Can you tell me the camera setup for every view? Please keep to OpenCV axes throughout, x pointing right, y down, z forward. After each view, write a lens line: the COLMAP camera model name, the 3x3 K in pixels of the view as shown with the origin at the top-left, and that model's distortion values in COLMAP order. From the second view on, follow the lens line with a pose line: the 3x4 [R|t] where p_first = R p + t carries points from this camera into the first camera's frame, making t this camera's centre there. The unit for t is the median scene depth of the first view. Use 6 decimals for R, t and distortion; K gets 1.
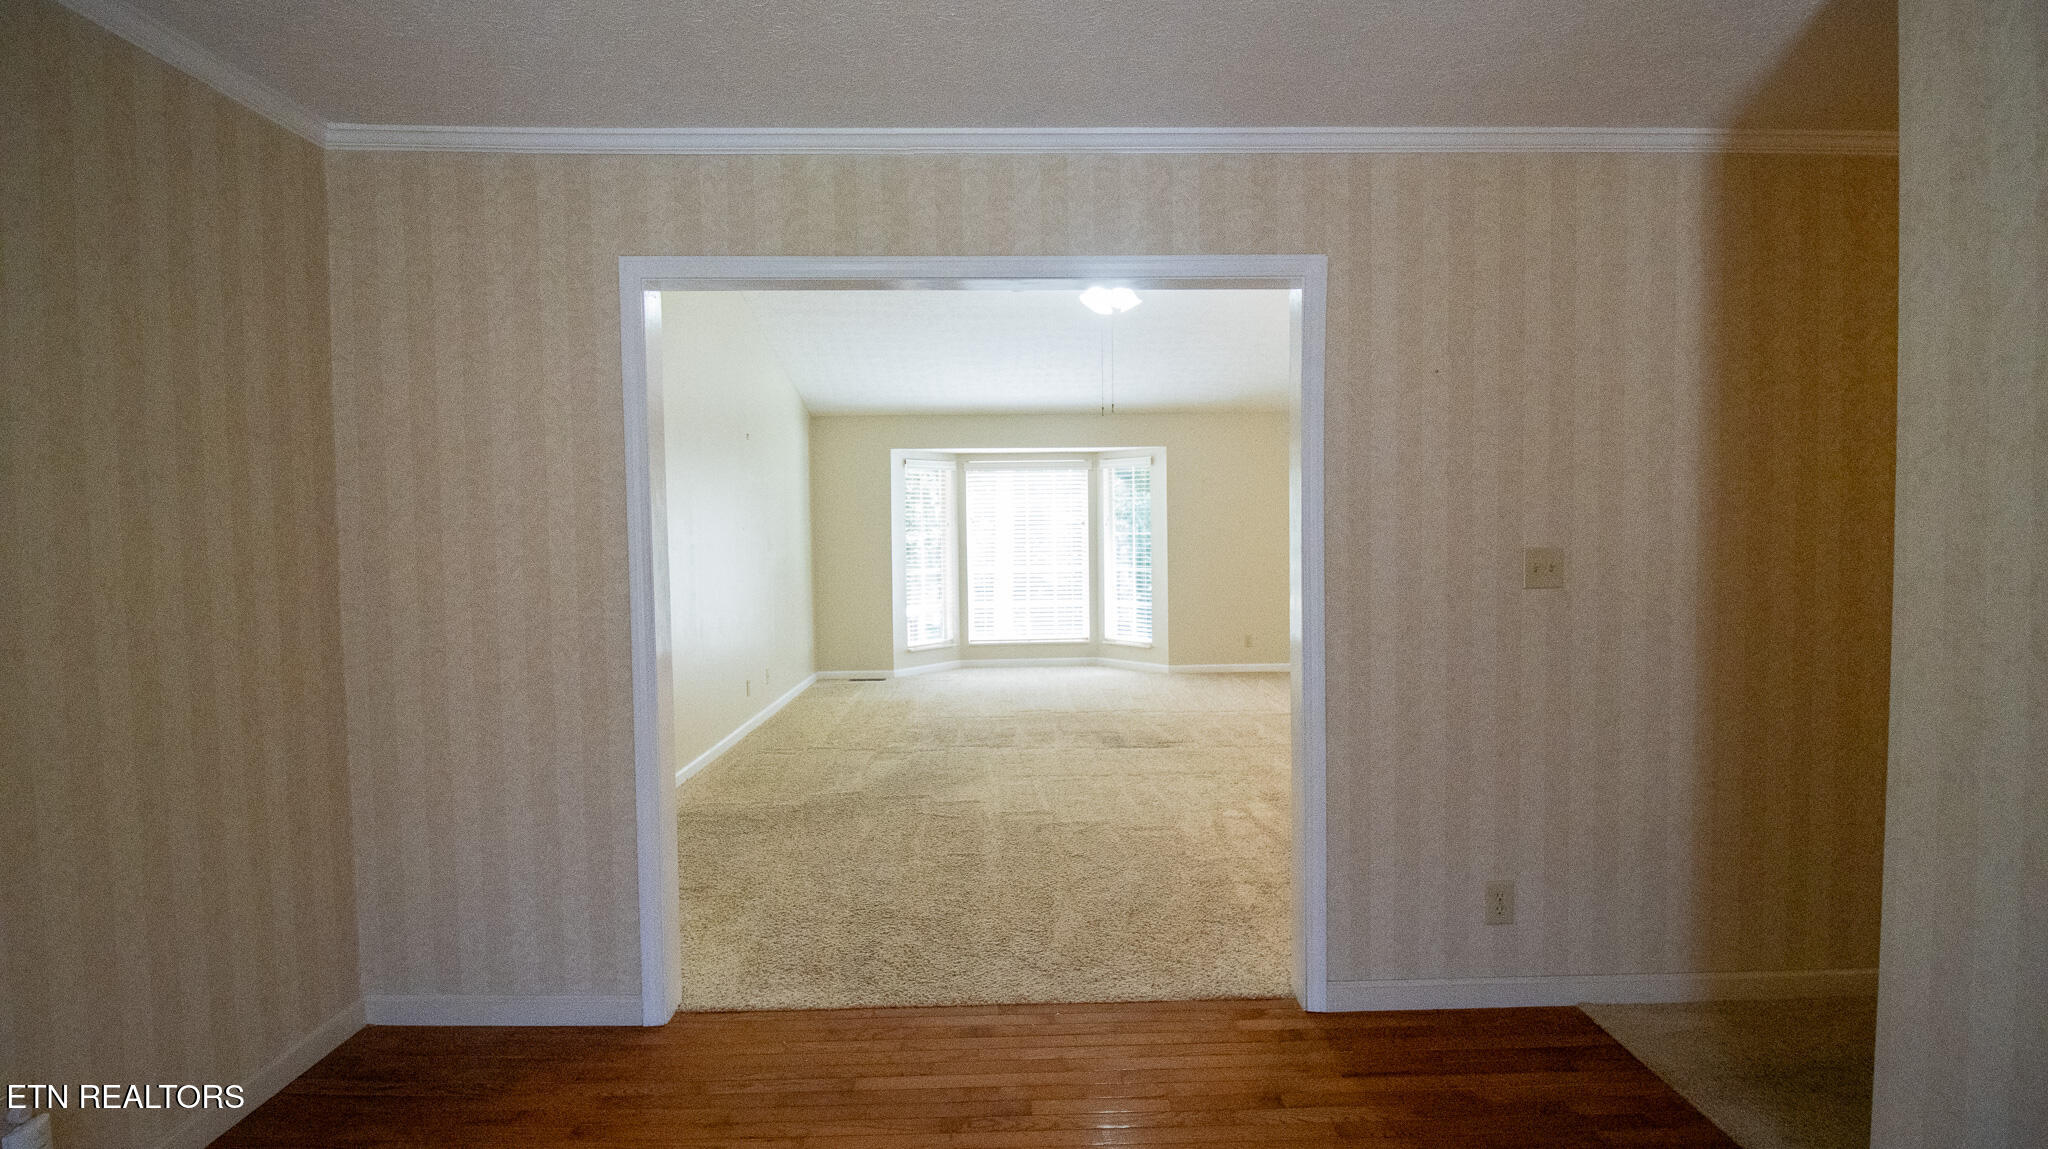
lens RADIAL K [[950.9, 0, 1022.2], [0, 950.9, 565.9], [0, 0, 1]] dist [0.001151, -0.013995]
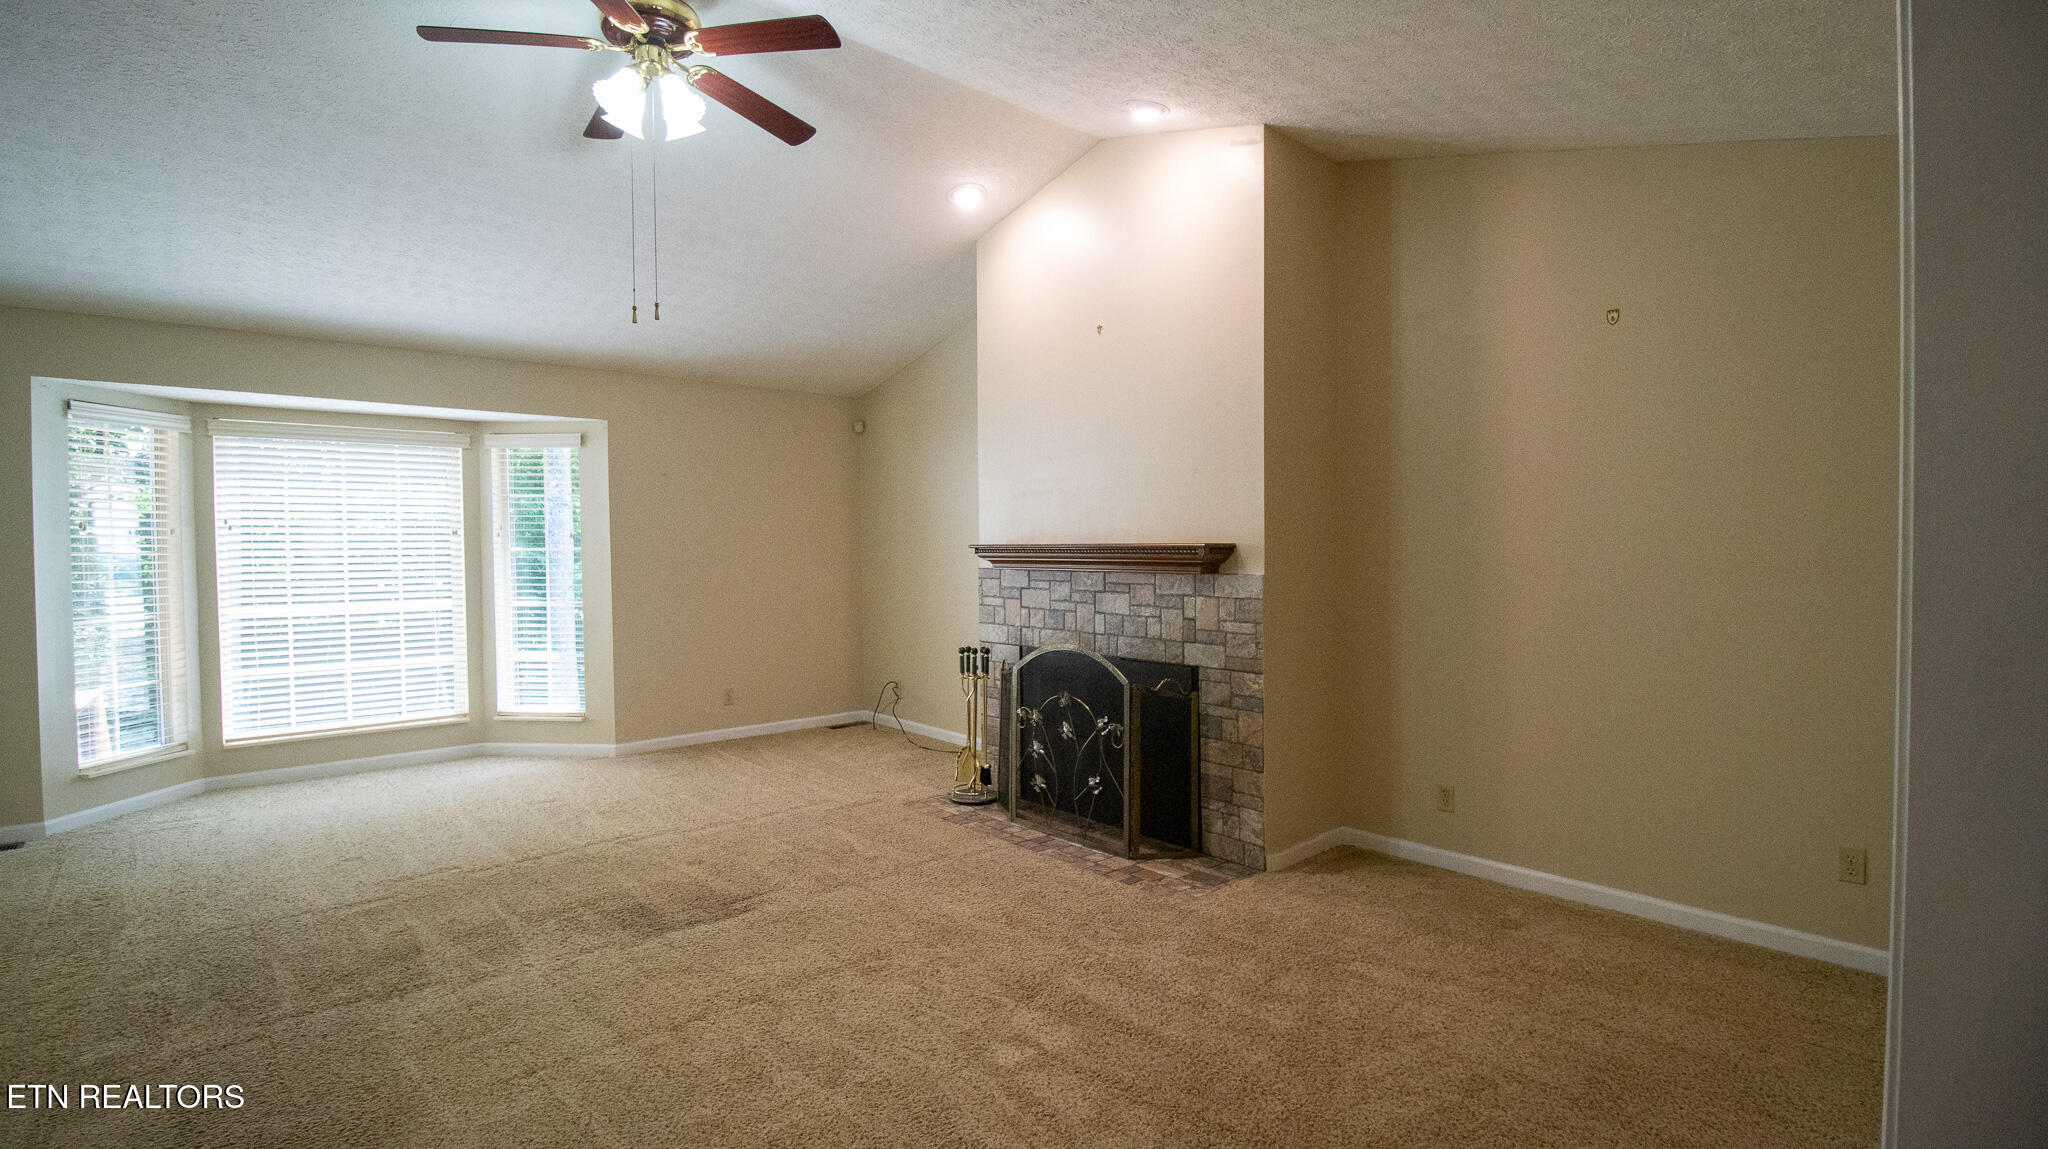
lens RADIAL K [[950.9, 0, 1022.2], [0, 950.9, 565.9], [0, 0, 1]] dist [0.001151, -0.013995]
pose [[0.760125, -0.005269, 0.649756, -0.060850], [0.021127, 0.999639, -0.016610, -0.004284], [-0.649433, 0.026353, 0.759962, 0.284737]]
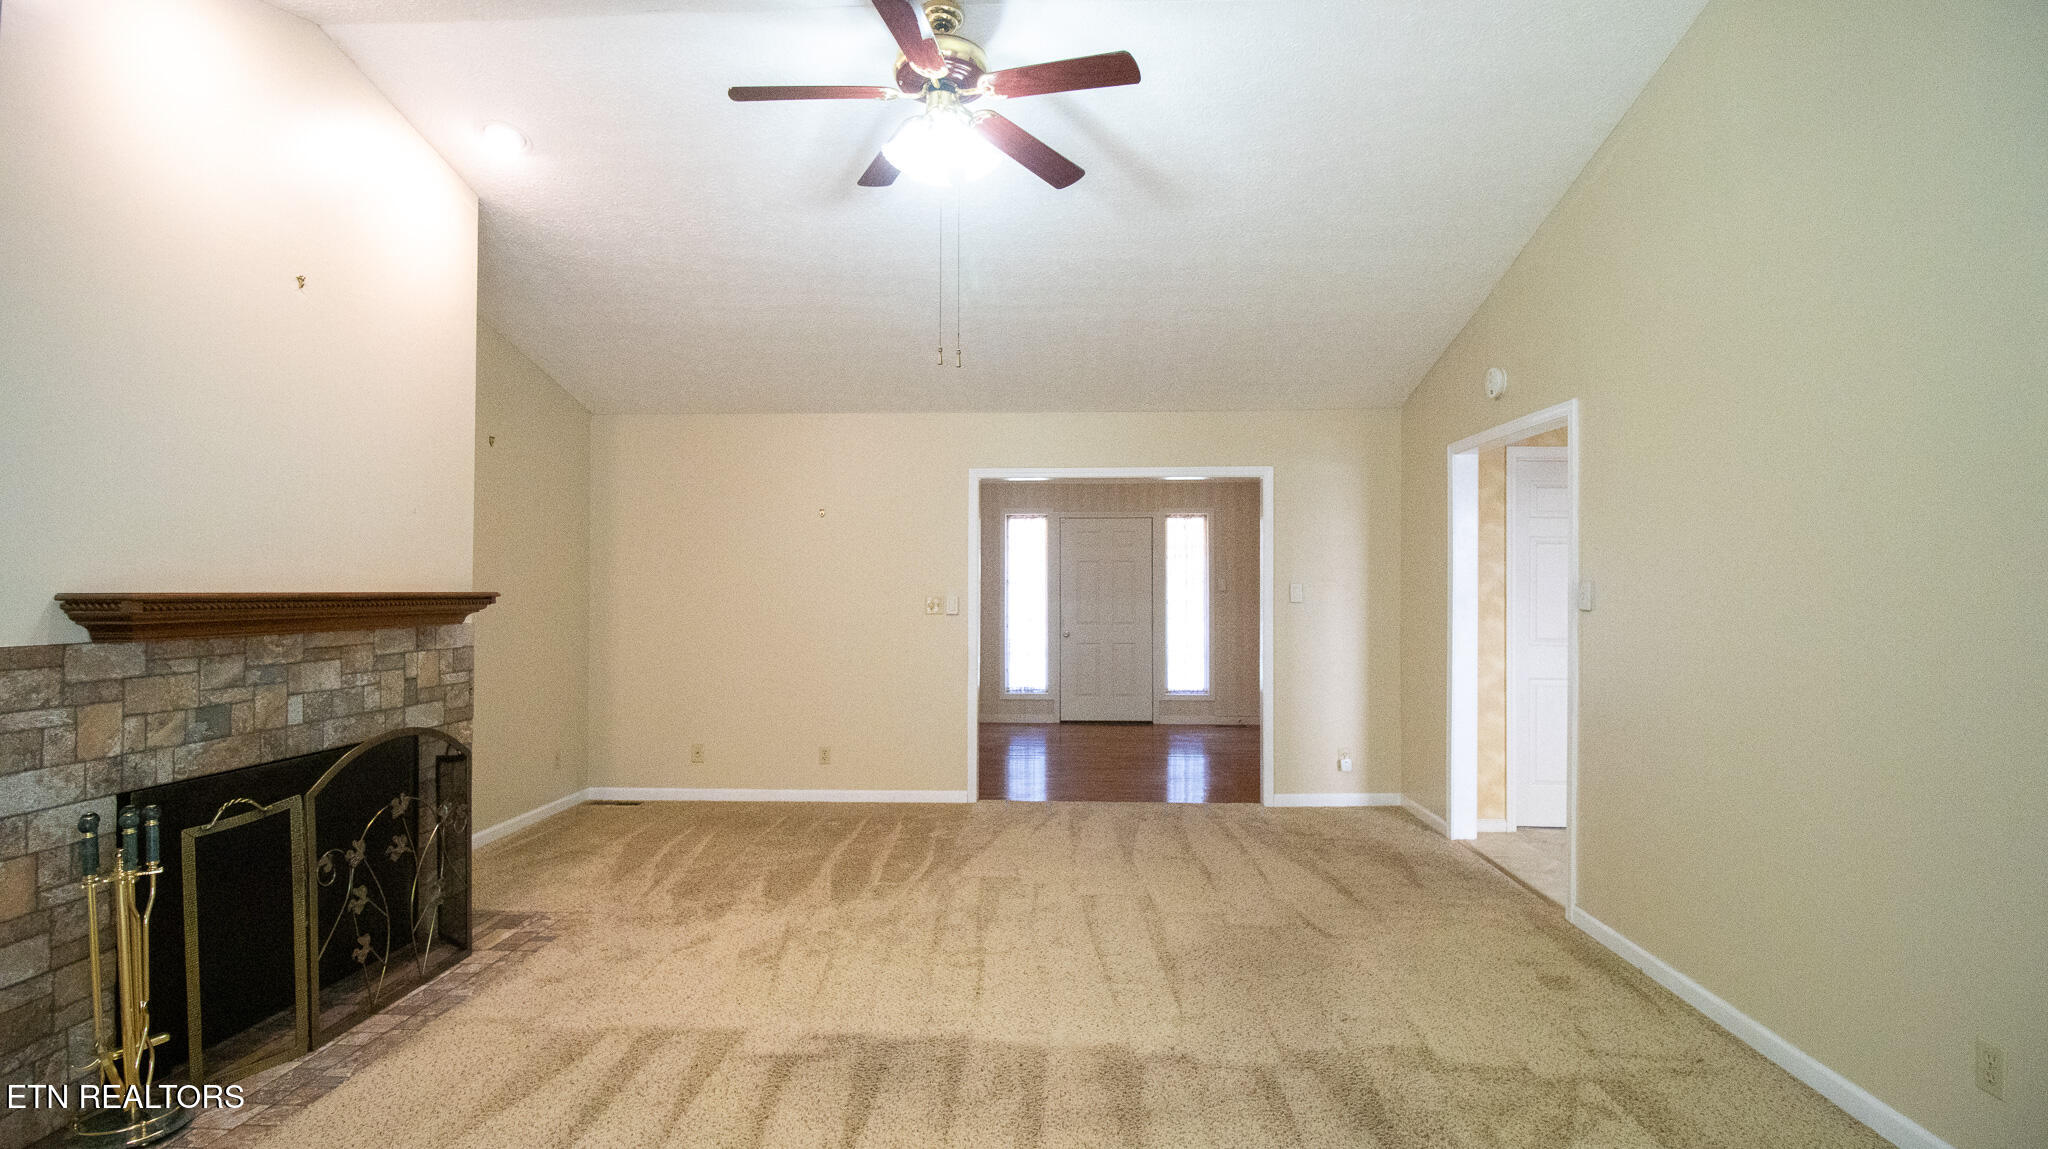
lens RADIAL K [[950.9, 0, 1022.2], [0, 950.9, 565.9], [0, 0, 1]] dist [0.001151, -0.013995]
pose [[-0.997652, 0.011761, 0.067466, 0.012952], [0.012697, 0.999829, 0.013456, -0.034424], [-0.067296, 0.014281, -0.997631, 0.964387]]
